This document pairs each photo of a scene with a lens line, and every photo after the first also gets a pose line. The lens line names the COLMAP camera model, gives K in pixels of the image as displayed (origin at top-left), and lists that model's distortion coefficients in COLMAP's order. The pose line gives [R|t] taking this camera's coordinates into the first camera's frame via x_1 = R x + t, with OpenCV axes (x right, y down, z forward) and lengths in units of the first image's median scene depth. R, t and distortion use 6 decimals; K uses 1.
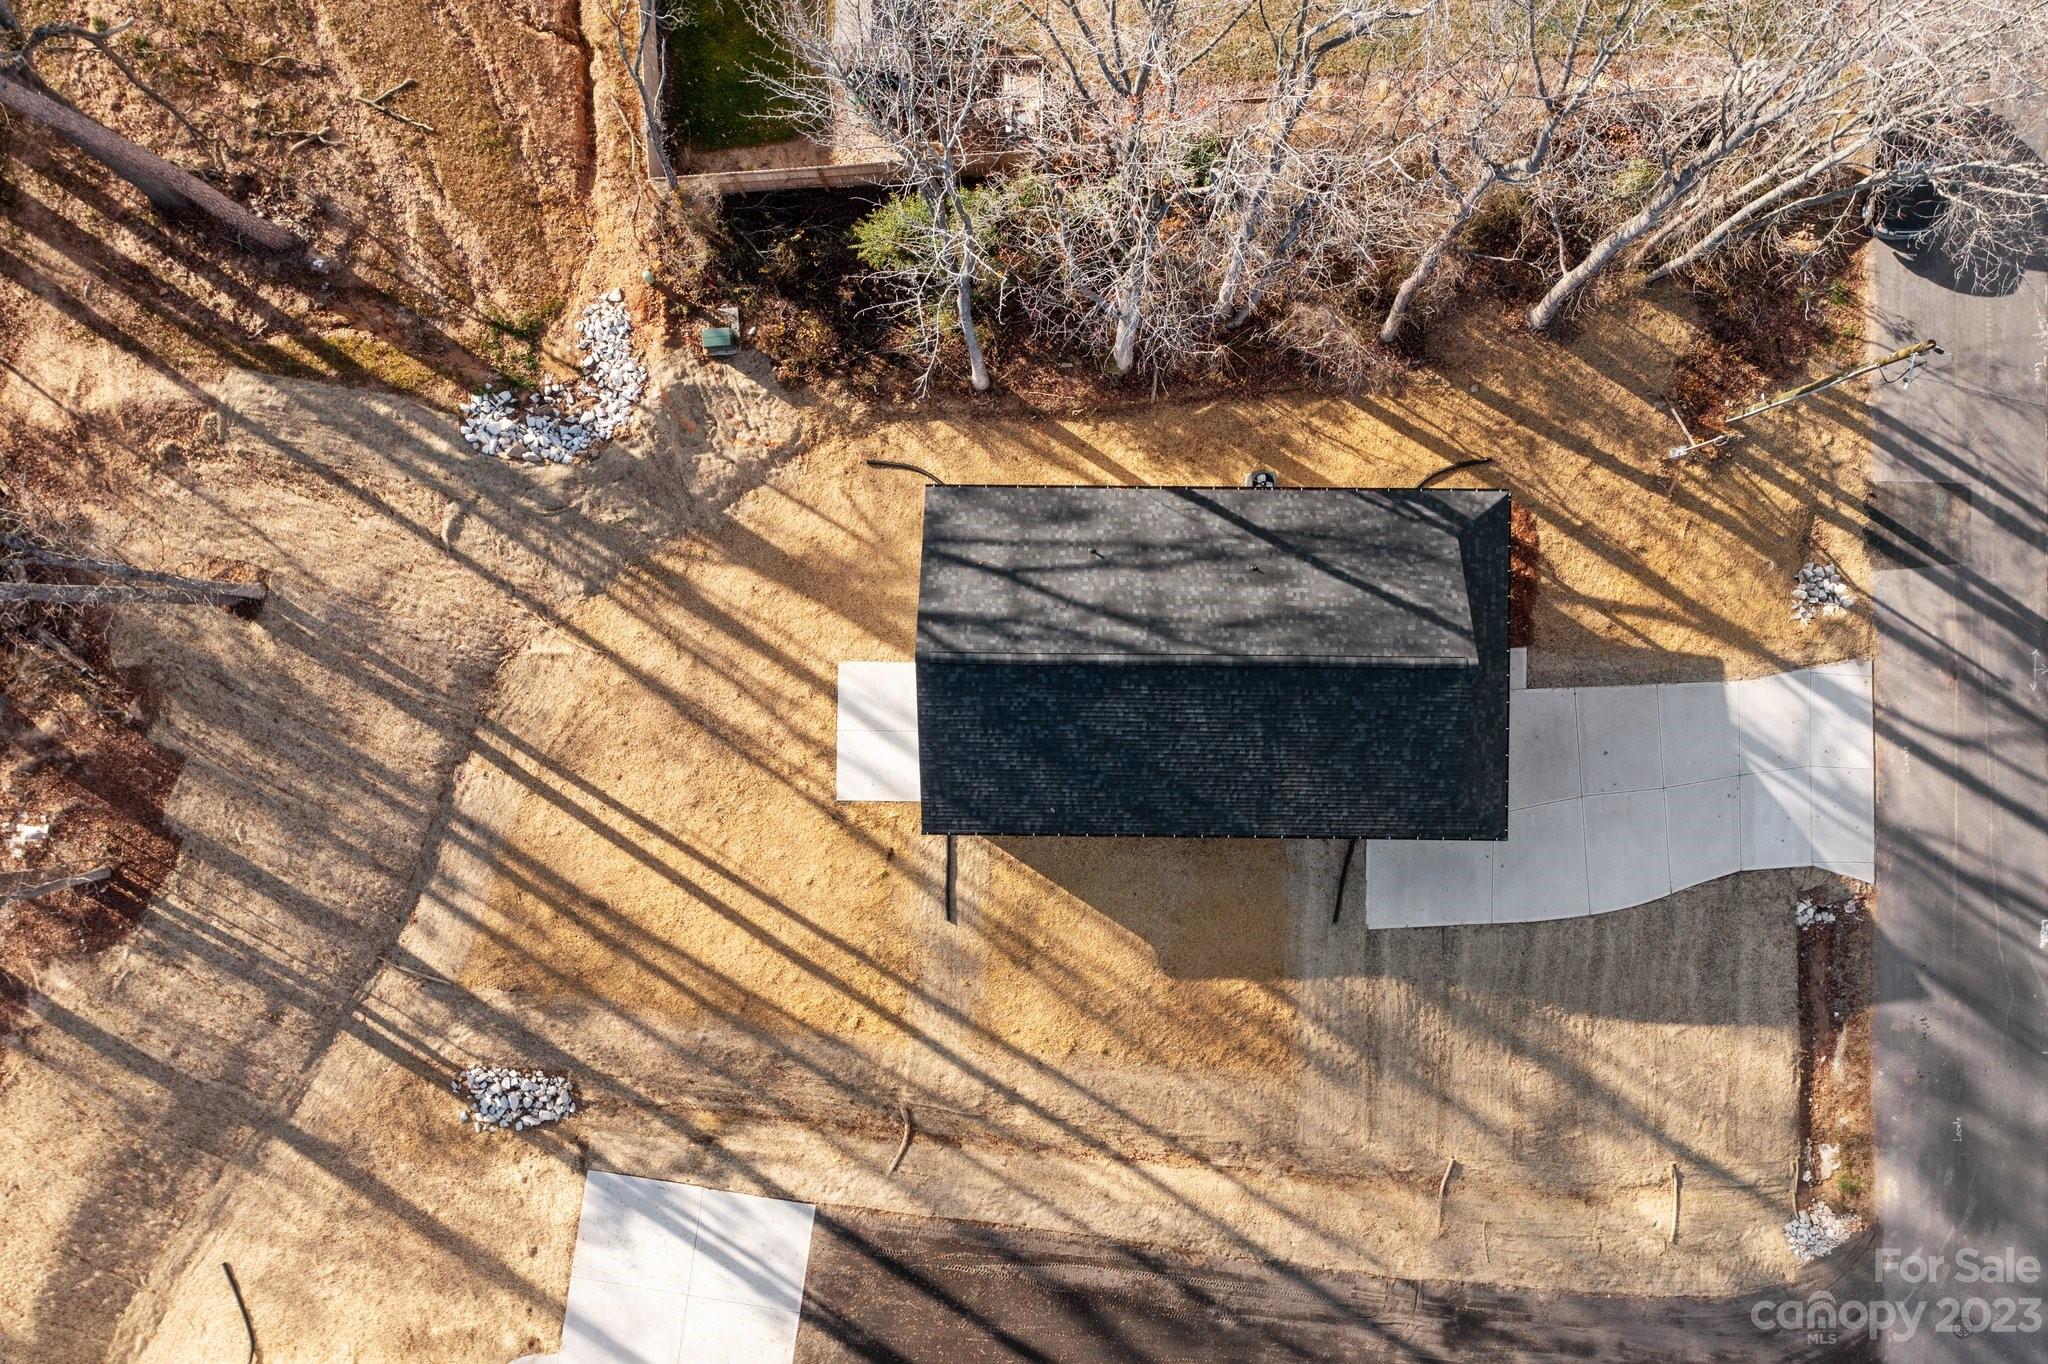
lens RADIAL K [[1631.5, 0, 1014.6], [0, 1631.5, 689.6], [0, 0, 1]] dist [0.004238, 0.002700]
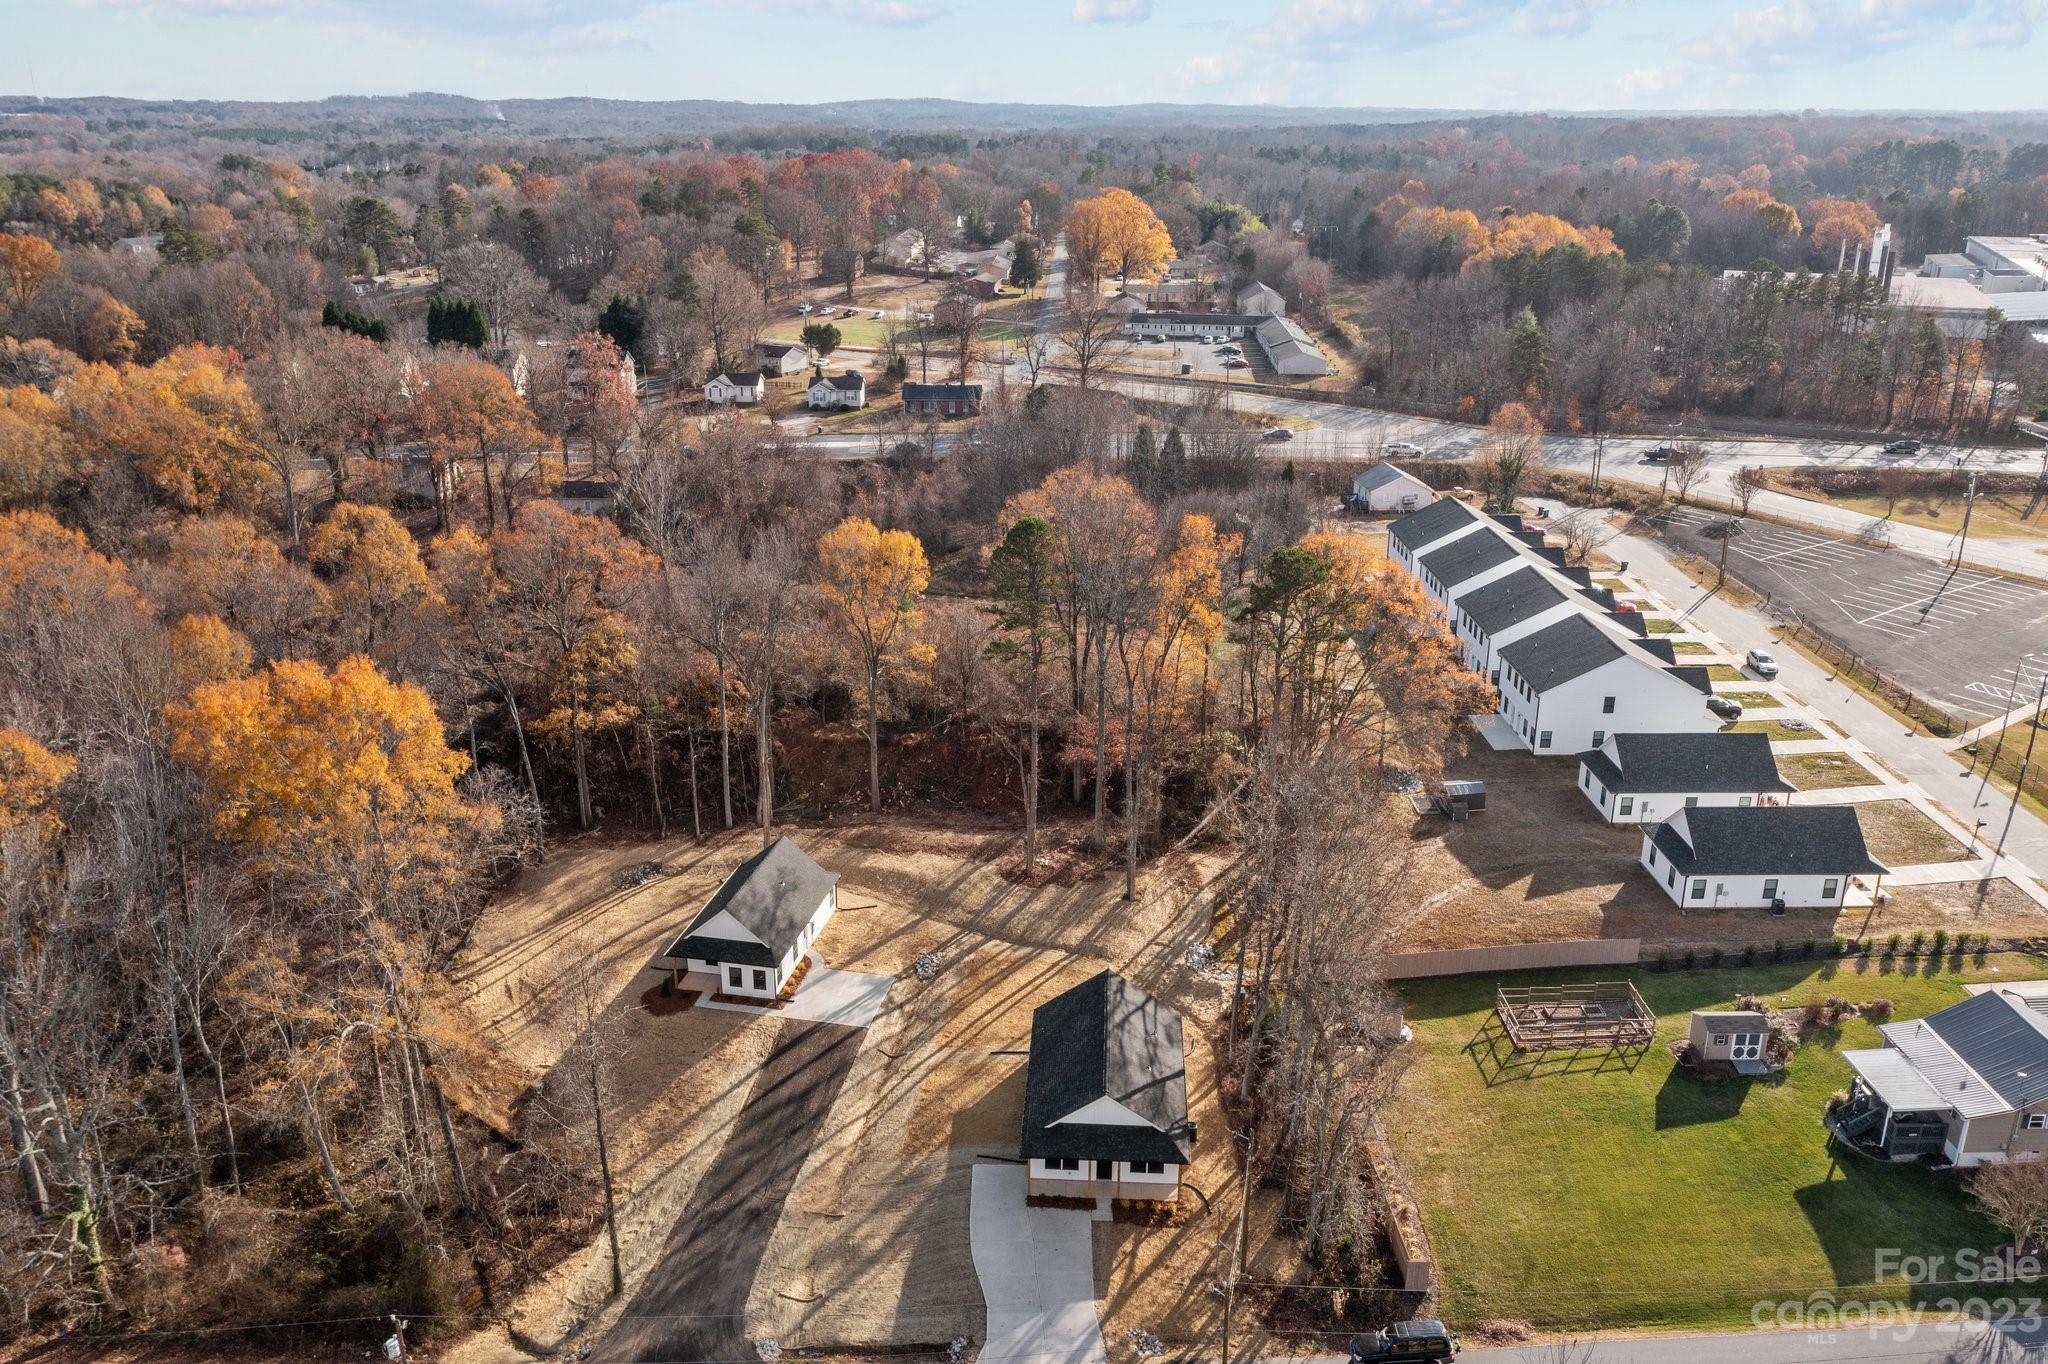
lens RADIAL K [[1631.5, 0, 1014.6], [0, 1631.5, 689.6], [0, 0, 1]] dist [0.004238, 0.002700]
pose [[-0.053601, 0.348792, -0.935666, 1.865905], [-0.998562, -0.017816, 0.050563, 0.002524], [0.000966, 0.937031, 0.349245, -0.245418]]
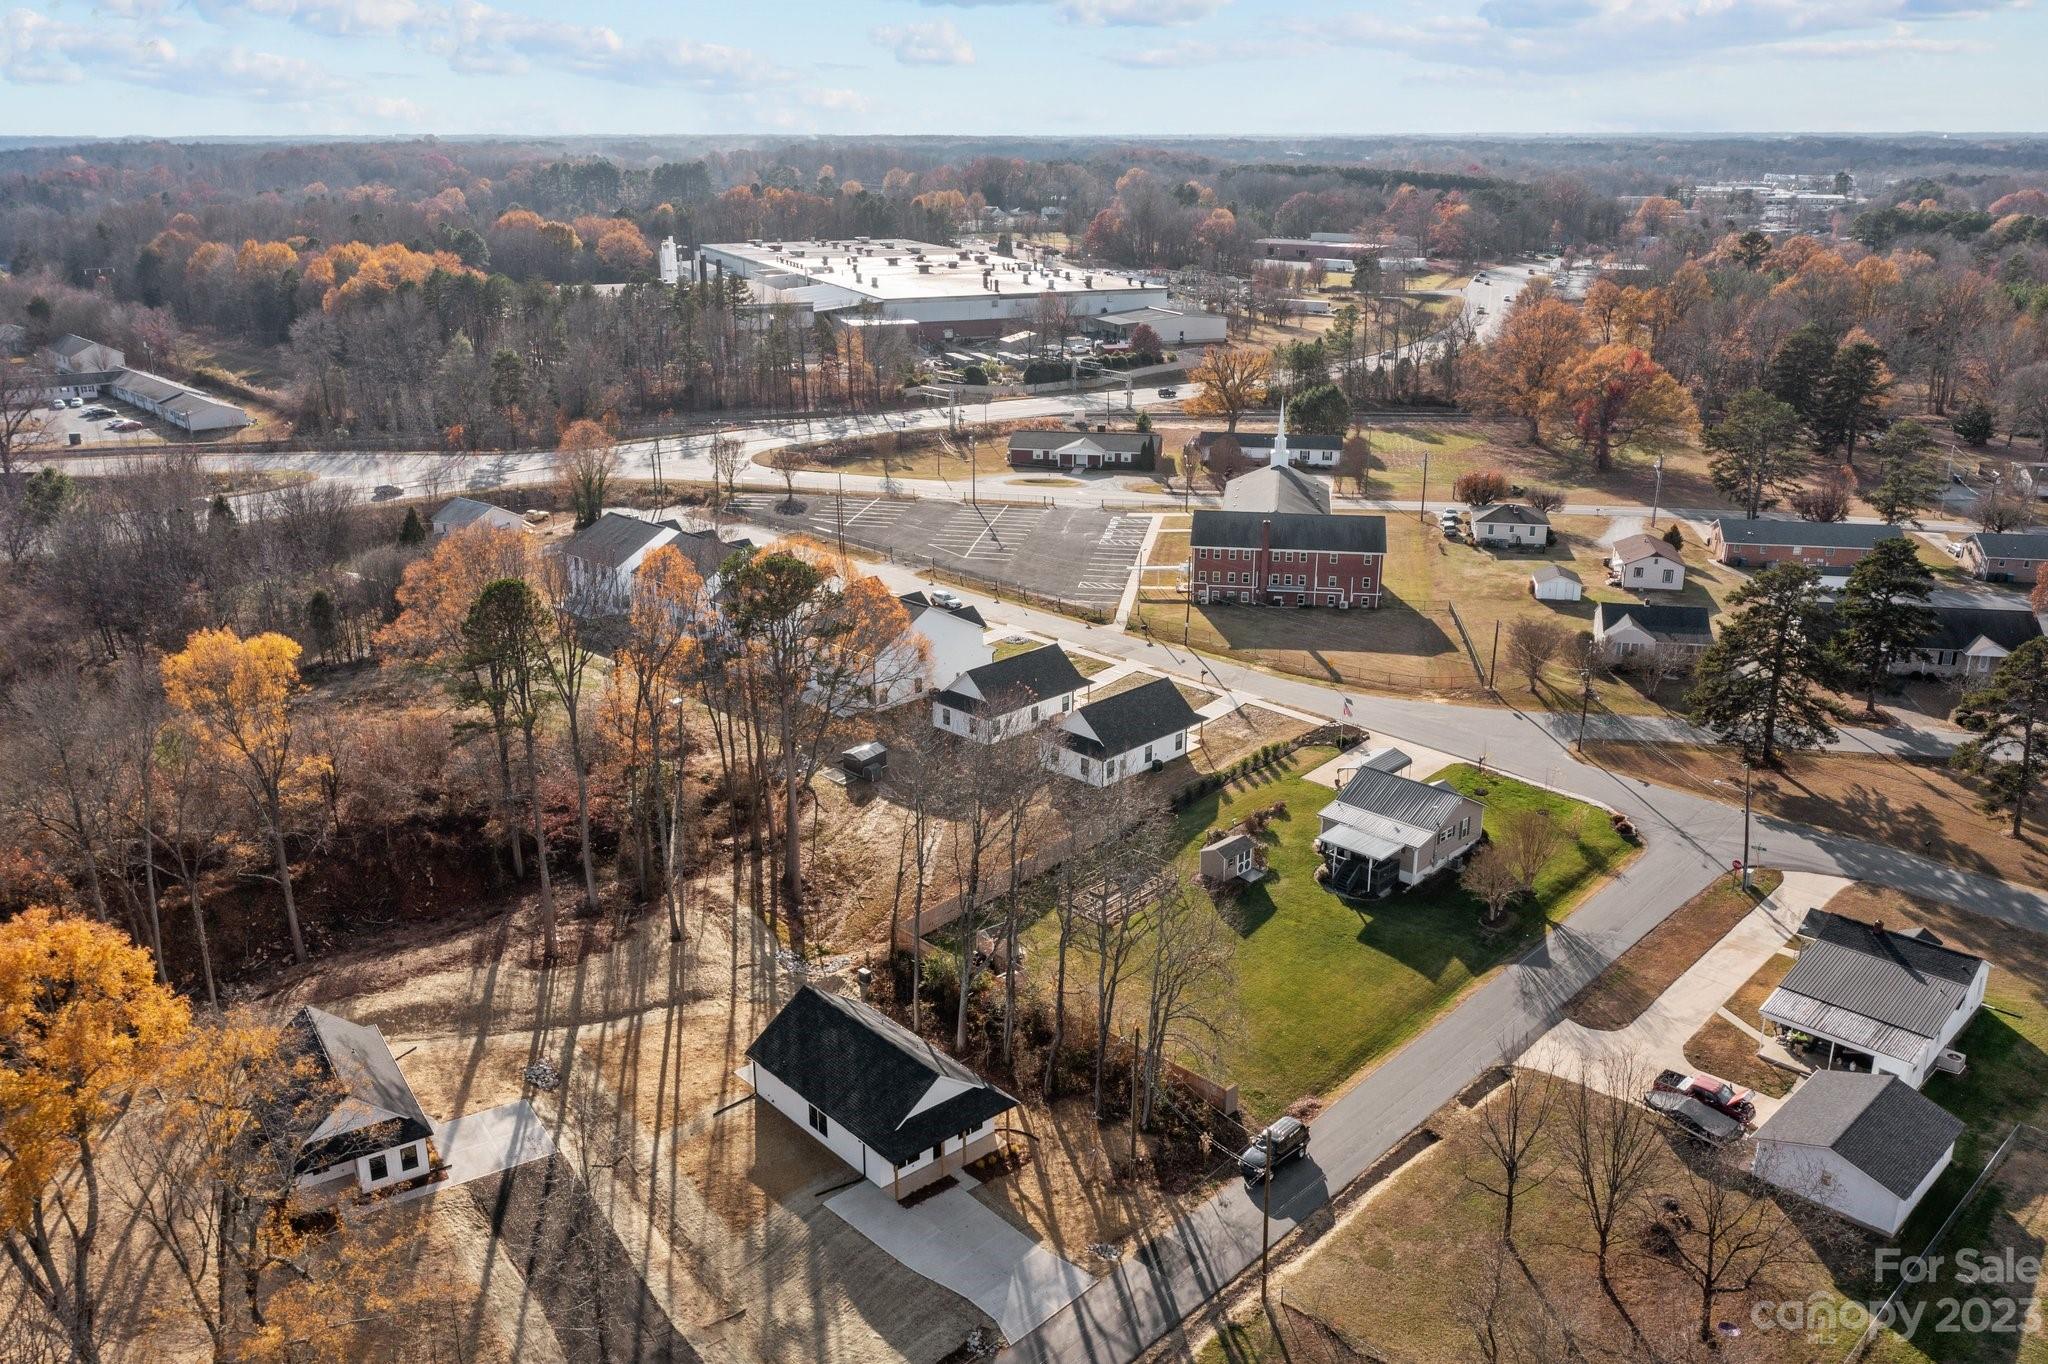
lens RADIAL K [[1631.5, 0, 1014.6], [0, 1631.5, 689.6], [0, 0, 1]] dist [0.004238, 0.002700]
pose [[0.662605, 0.253513, -0.704759, 1.596710], [-0.748957, 0.218998, -0.625382, 1.064800], [-0.004202, 0.942216, 0.334979, -0.254932]]
